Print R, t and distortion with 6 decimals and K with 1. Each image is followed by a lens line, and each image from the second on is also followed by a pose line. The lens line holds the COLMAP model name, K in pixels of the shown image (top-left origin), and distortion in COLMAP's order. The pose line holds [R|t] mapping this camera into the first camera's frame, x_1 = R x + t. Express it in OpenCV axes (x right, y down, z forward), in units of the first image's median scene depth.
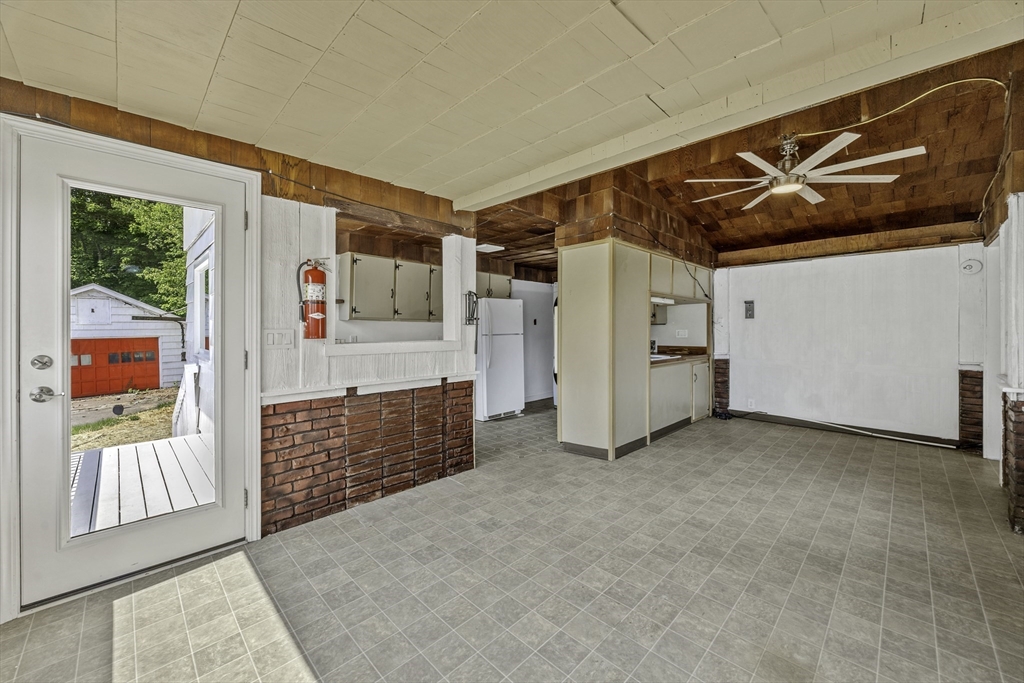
lens RADIAL K [[394.3, 0, 517.8], [0, 394.3, 330.6], [0, 0, 1]] dist [-0.003210, 0.000601]
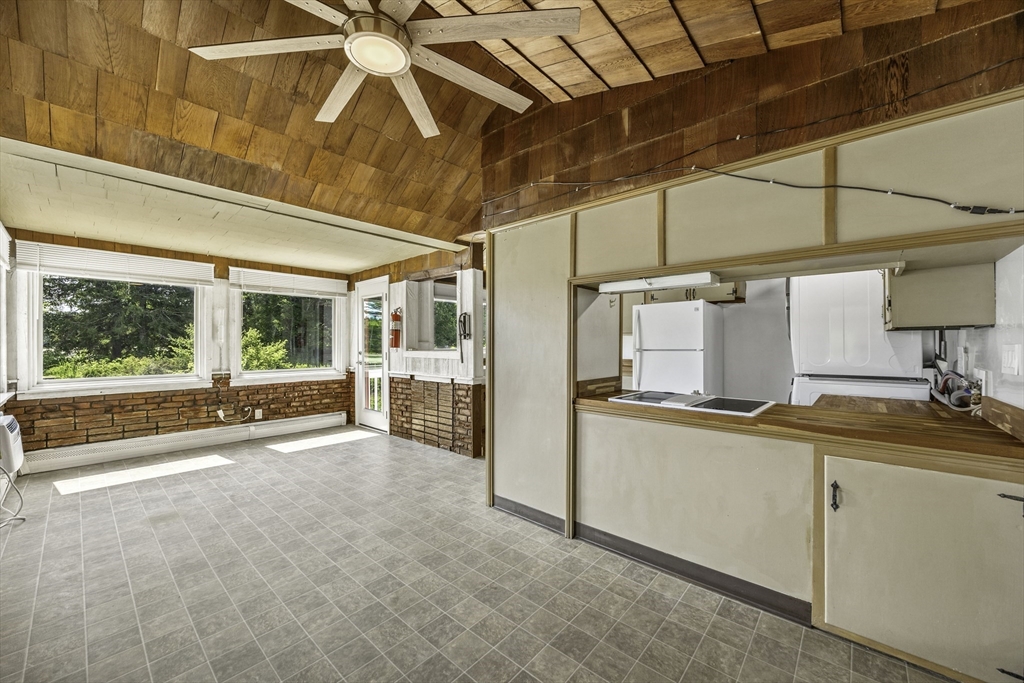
lens RADIAL K [[394.3, 0, 517.3], [0, 394.3, 345.3], [0, 0, 1]] dist [-0.003210, 0.000601]
pose [[0.052785, 0.004867, -0.998594, 1.458043], [-0.001980, 0.999987, 0.004769, -0.003252], [0.998604, 0.001725, 0.052794, 1.417245]]
